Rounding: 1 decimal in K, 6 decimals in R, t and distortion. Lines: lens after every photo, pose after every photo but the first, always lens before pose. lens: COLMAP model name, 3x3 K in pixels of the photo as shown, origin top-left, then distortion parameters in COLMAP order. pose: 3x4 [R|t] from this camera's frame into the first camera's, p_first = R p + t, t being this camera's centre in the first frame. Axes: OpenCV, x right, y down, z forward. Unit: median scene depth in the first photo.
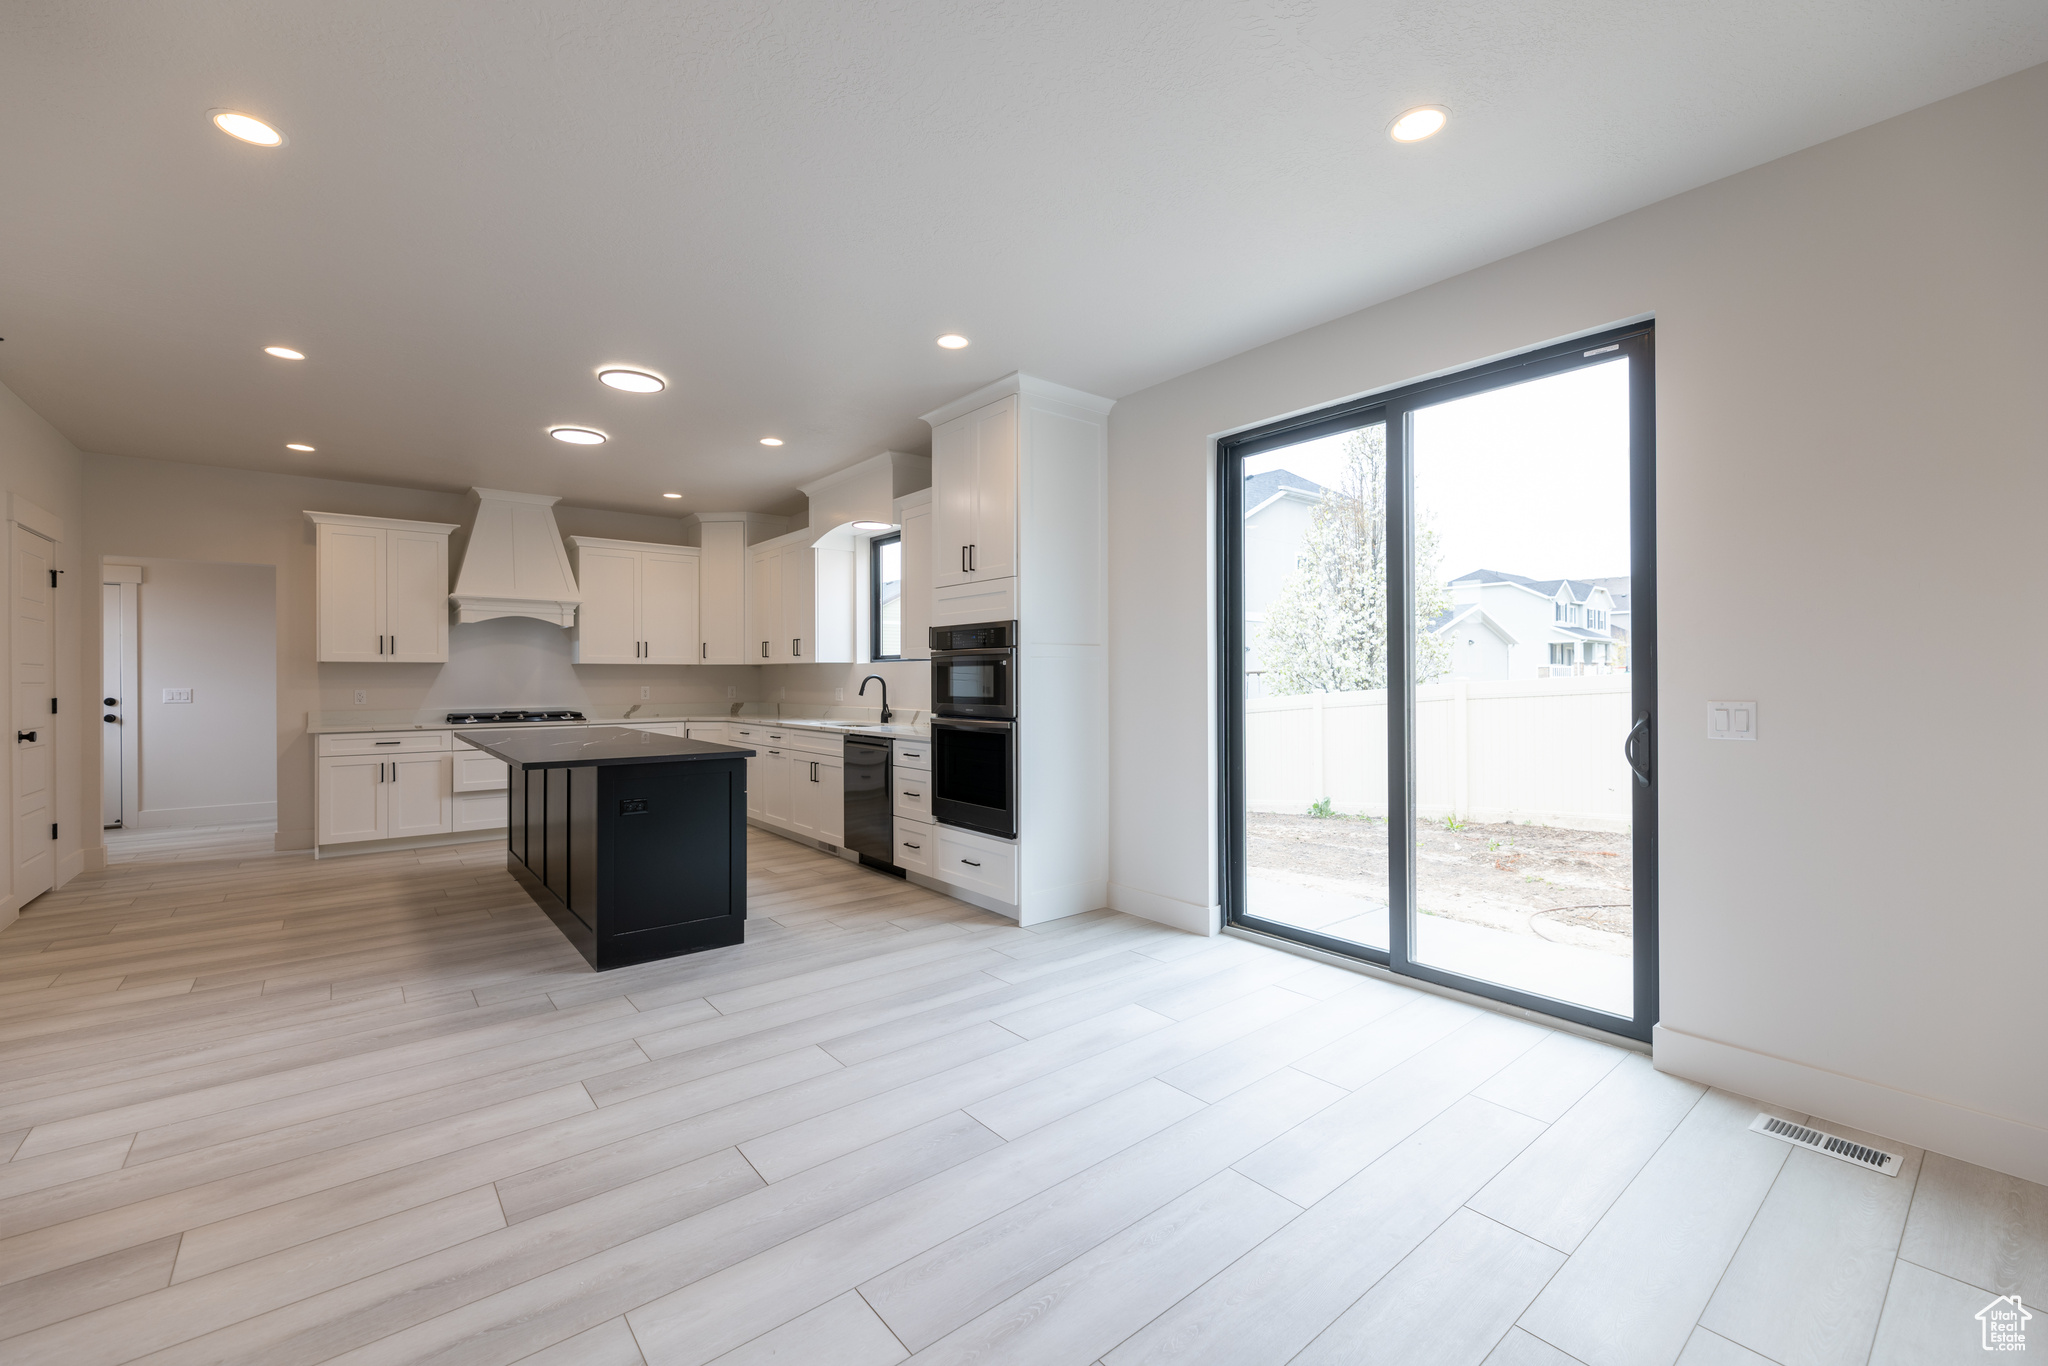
lens RADIAL K [[843.2, 0, 1033.8], [0, 843.2, 676.6], [0, 0, 1]] dist [-0.001900, -0.000834]
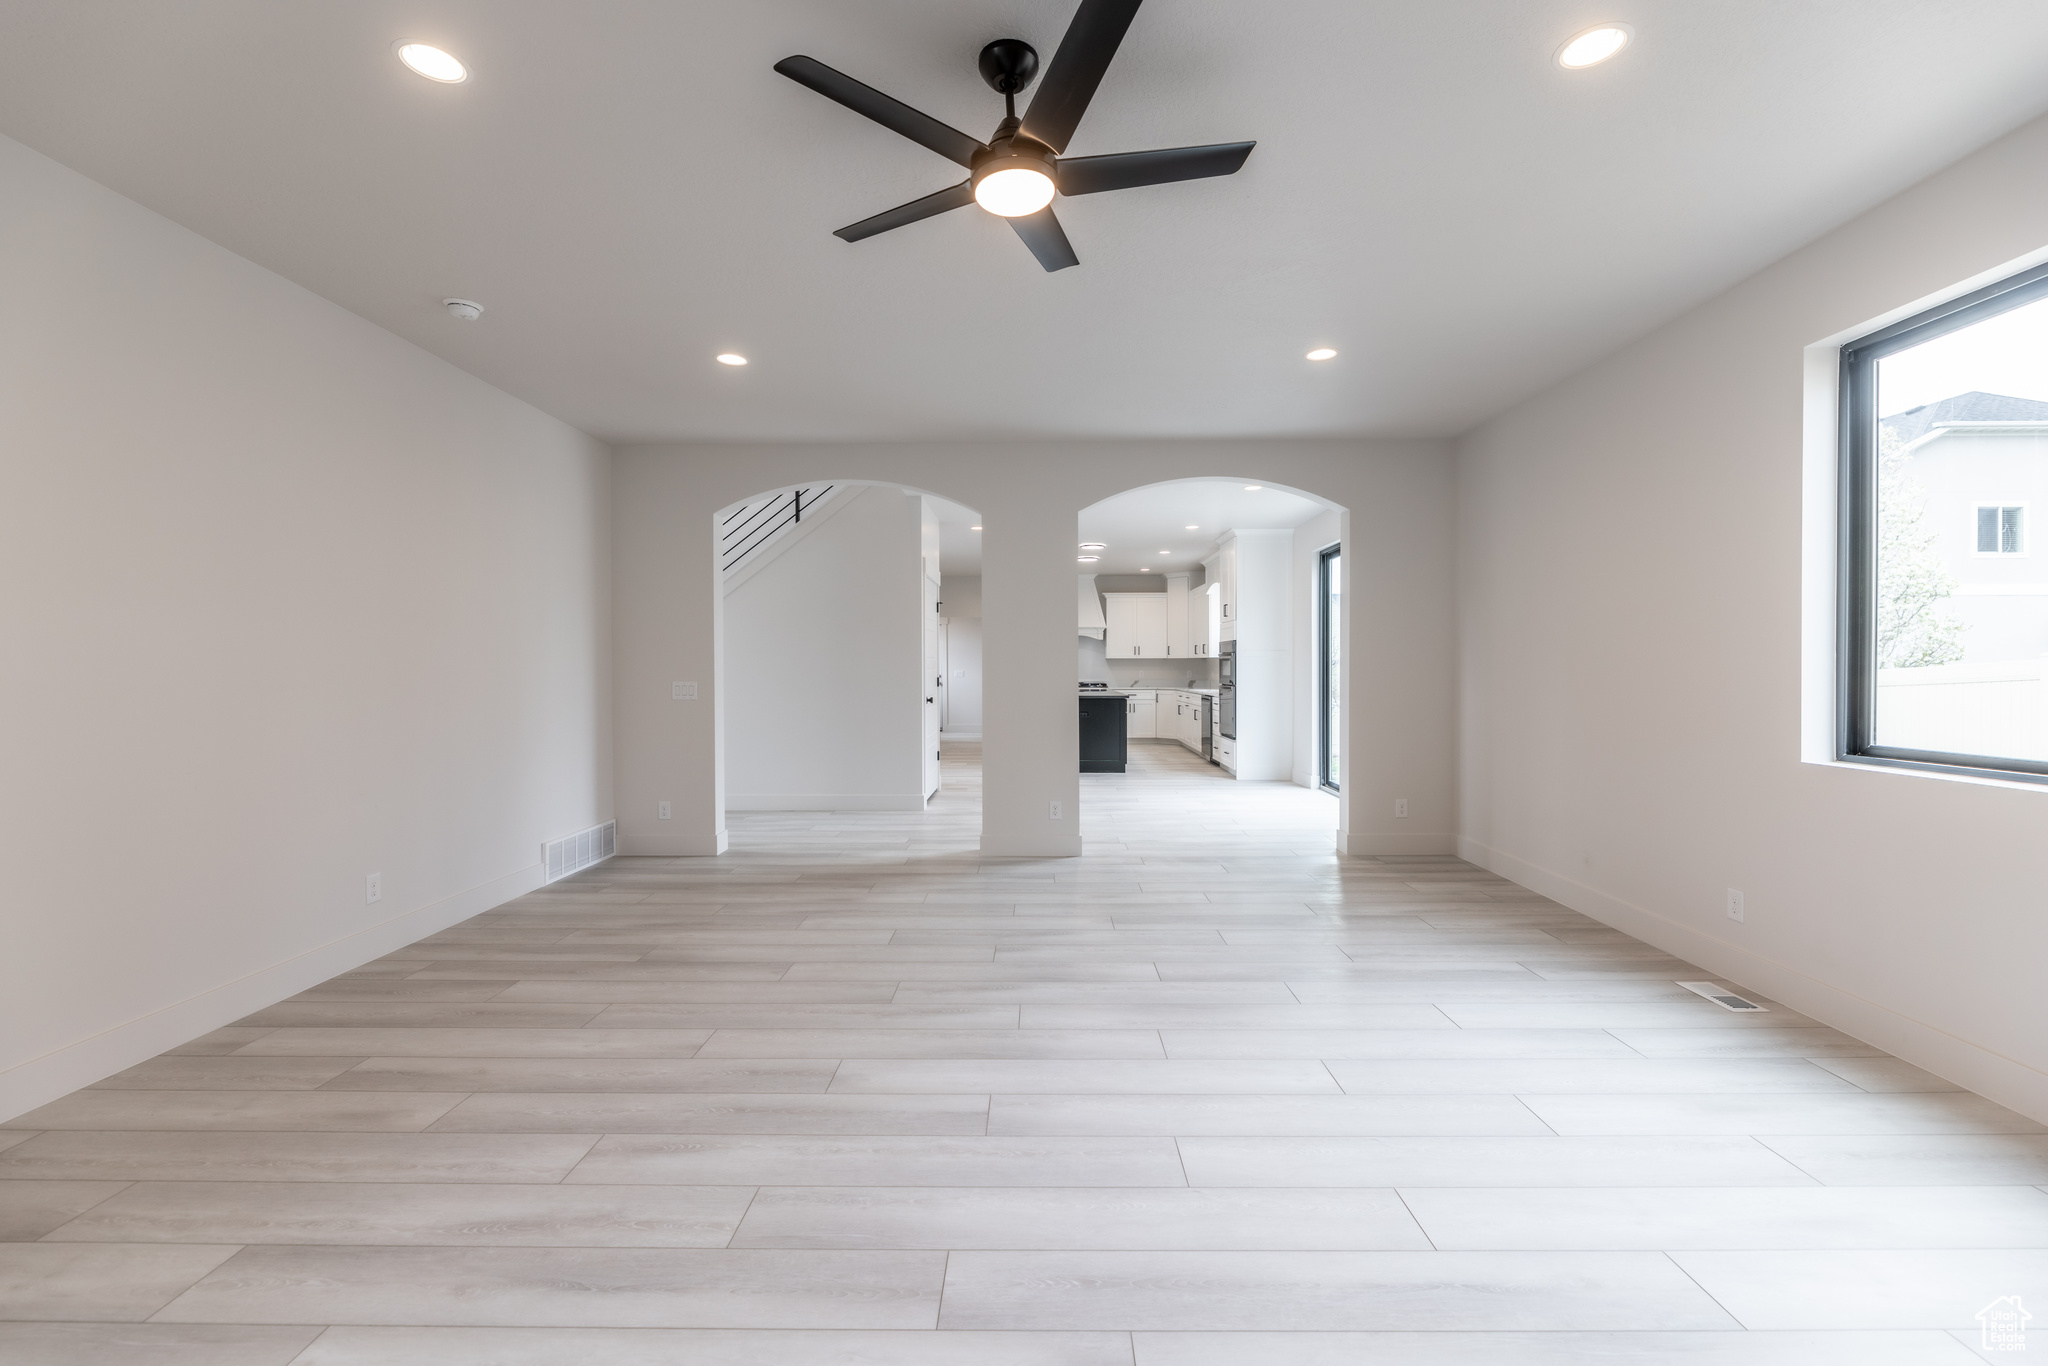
lens RADIAL K [[843.2, 0, 1040.0], [0, 843.2, 681.6], [0, 0, 1]] dist [-0.001900, -0.000834]
pose [[0.770566, 0.011676, -0.637253, 0.918065], [0.002841, 0.999759, 0.021754, -0.007983], [0.637354, -0.018574, 0.770348, -0.944133]]
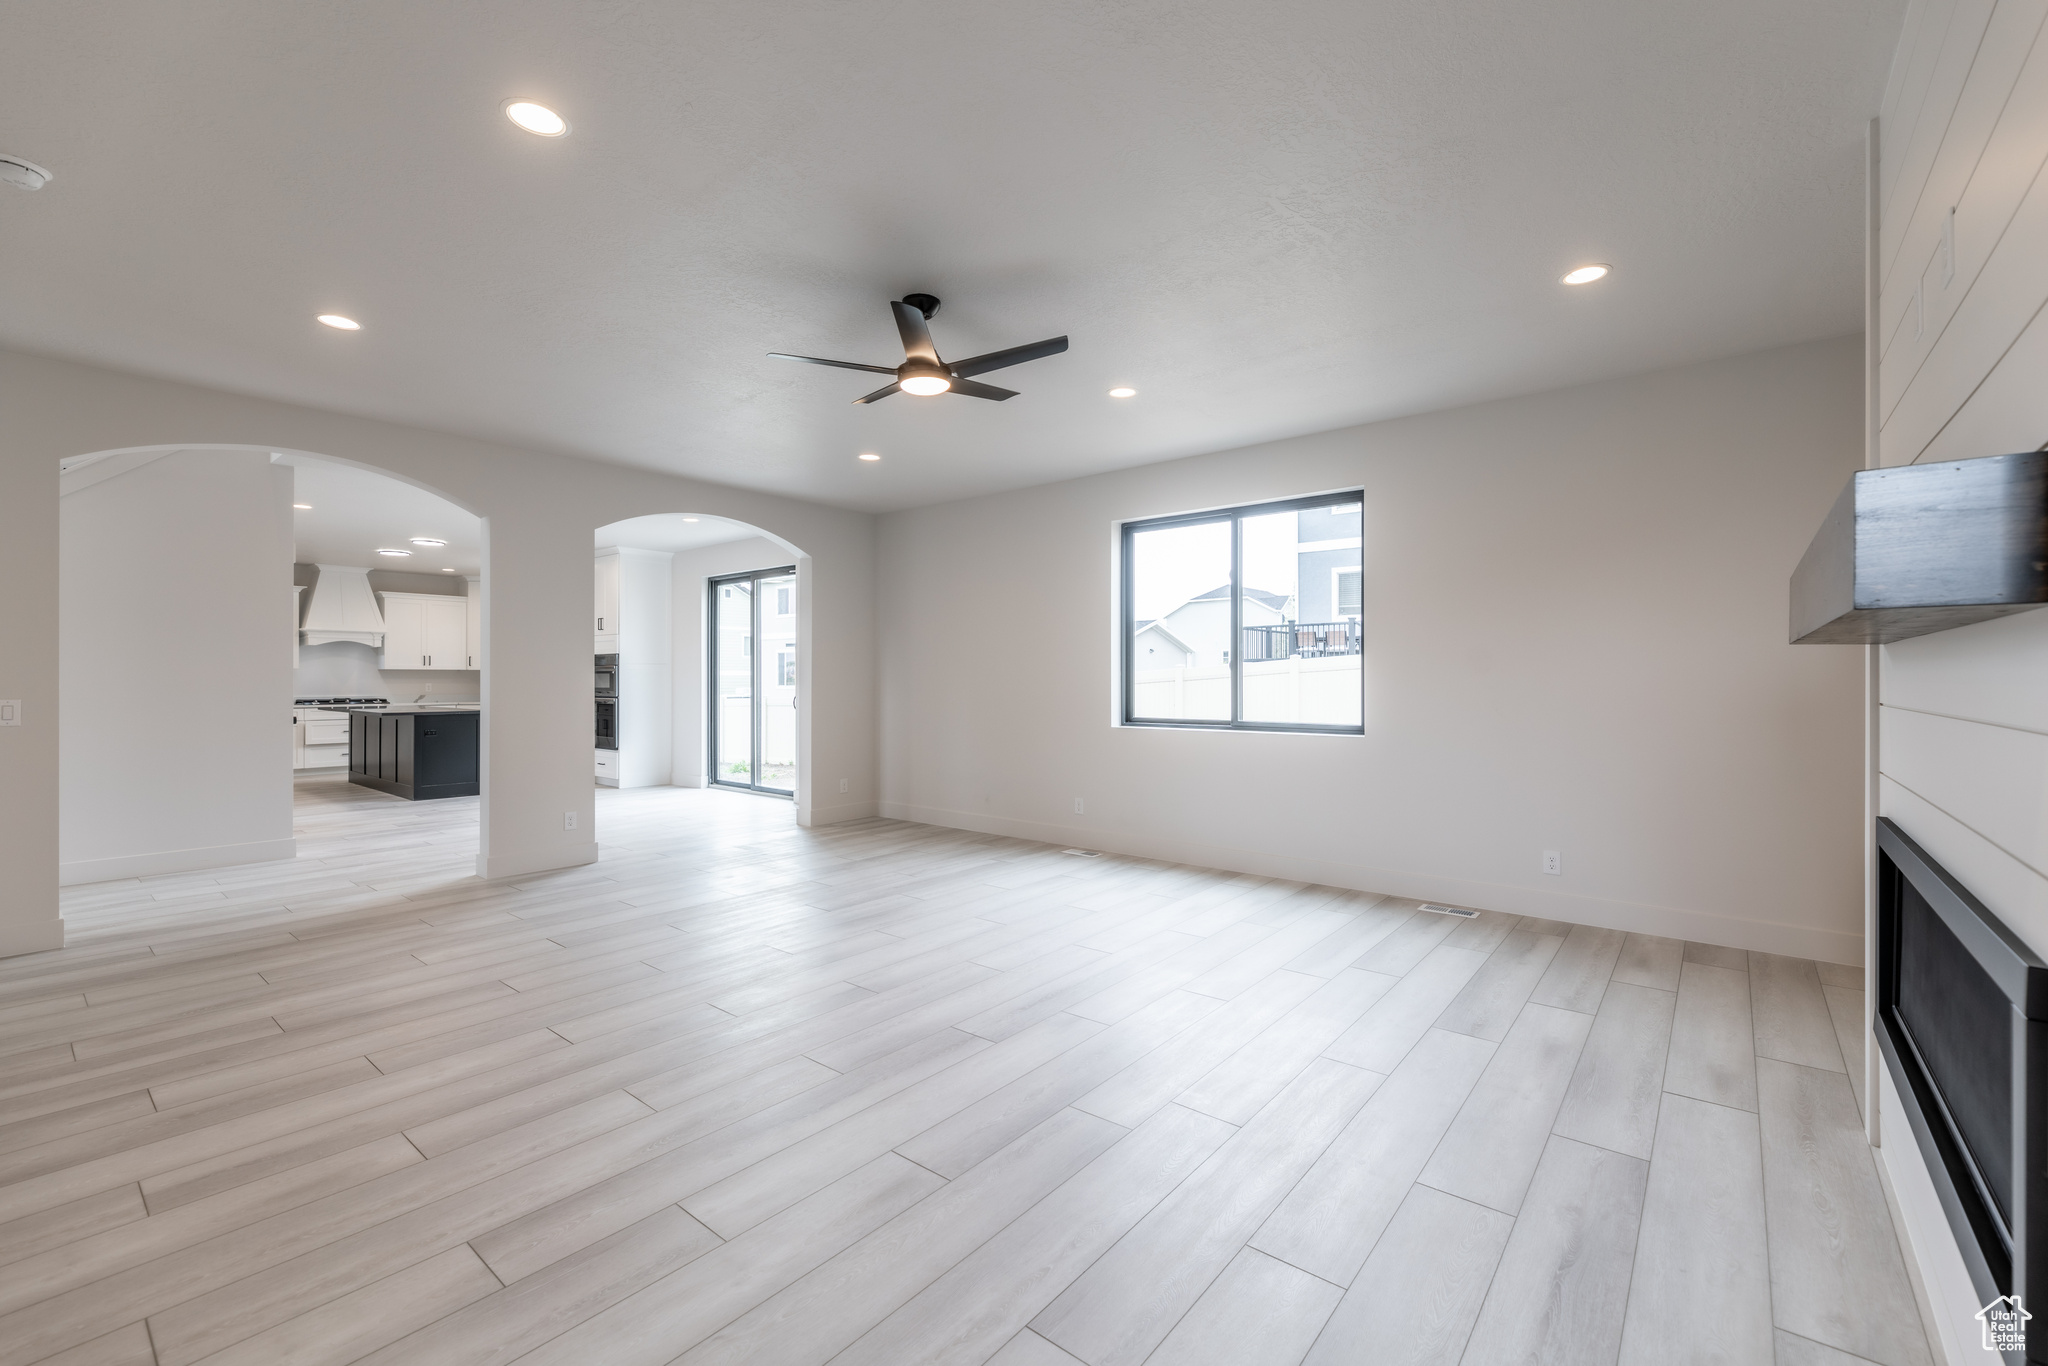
lens RADIAL K [[843.2, 0, 1022.3], [0, 843.2, 679.9], [0, 0, 1]] dist [-0.001900, -0.000834]
pose [[0.980653, 0.003015, 0.195729, 0.560056], [-0.003722, 0.999988, 0.003248, -0.007204], [-0.195717, -0.003913, 0.980653, -1.332630]]
